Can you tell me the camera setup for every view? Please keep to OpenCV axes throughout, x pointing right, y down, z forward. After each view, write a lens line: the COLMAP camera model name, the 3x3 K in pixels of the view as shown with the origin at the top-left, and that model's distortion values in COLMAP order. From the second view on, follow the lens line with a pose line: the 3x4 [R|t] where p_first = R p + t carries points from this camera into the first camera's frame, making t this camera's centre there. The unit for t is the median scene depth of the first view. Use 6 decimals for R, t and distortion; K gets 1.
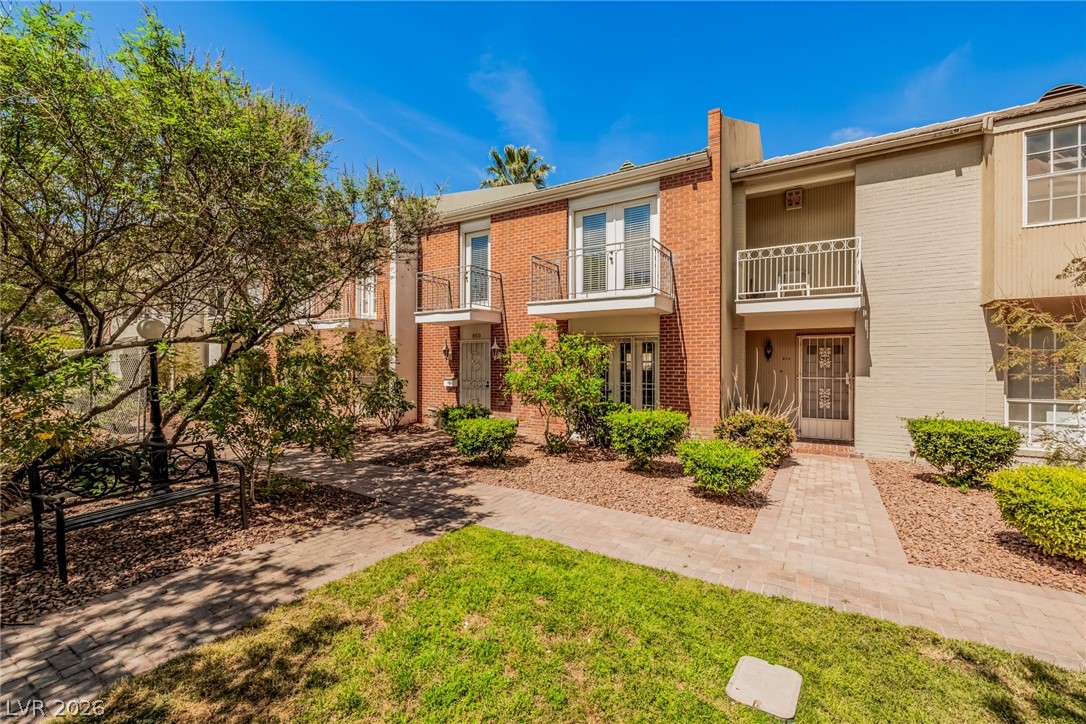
lens RADIAL K [[460.9, 0, 543.2], [0, 460.9, 362.5], [0, 0, 1]] dist [0.001885, 0.000415]
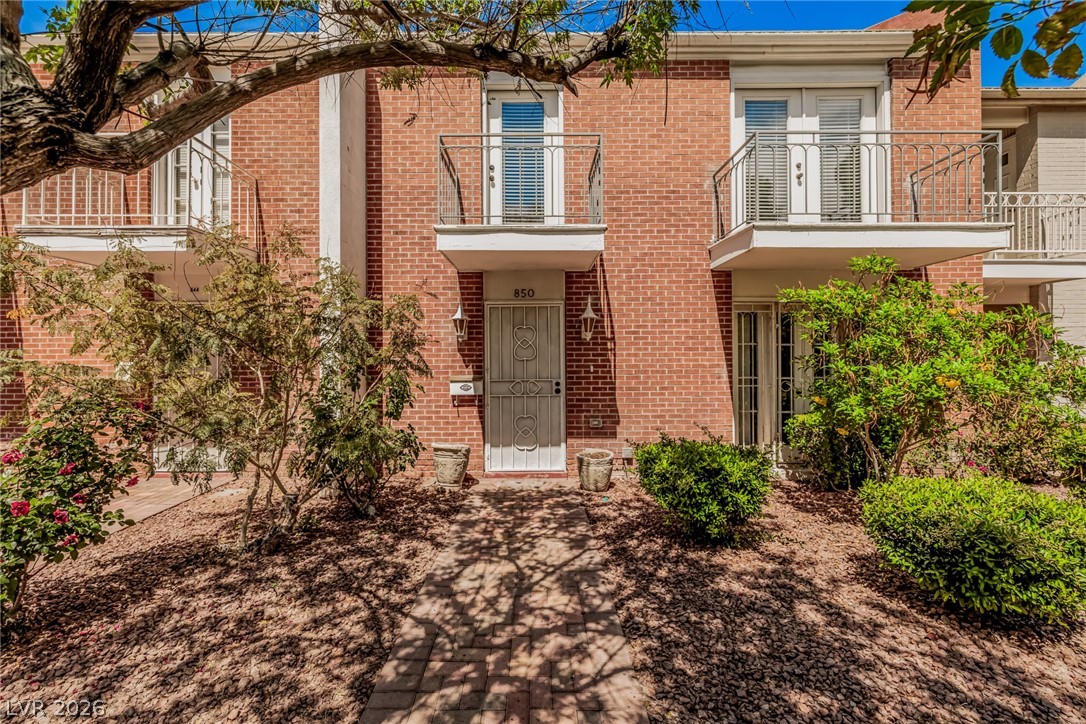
lens RADIAL K [[460.9, 0, 539.9], [0, 460.9, 356.7], [0, 0, 1]] dist [0.001885, 0.000415]
pose [[0.846376, -0.002880, 0.532578, -0.418913], [0.007267, 0.999955, -0.006142, 0.016109], [-0.532537, 0.009069, 0.846358, 0.583632]]
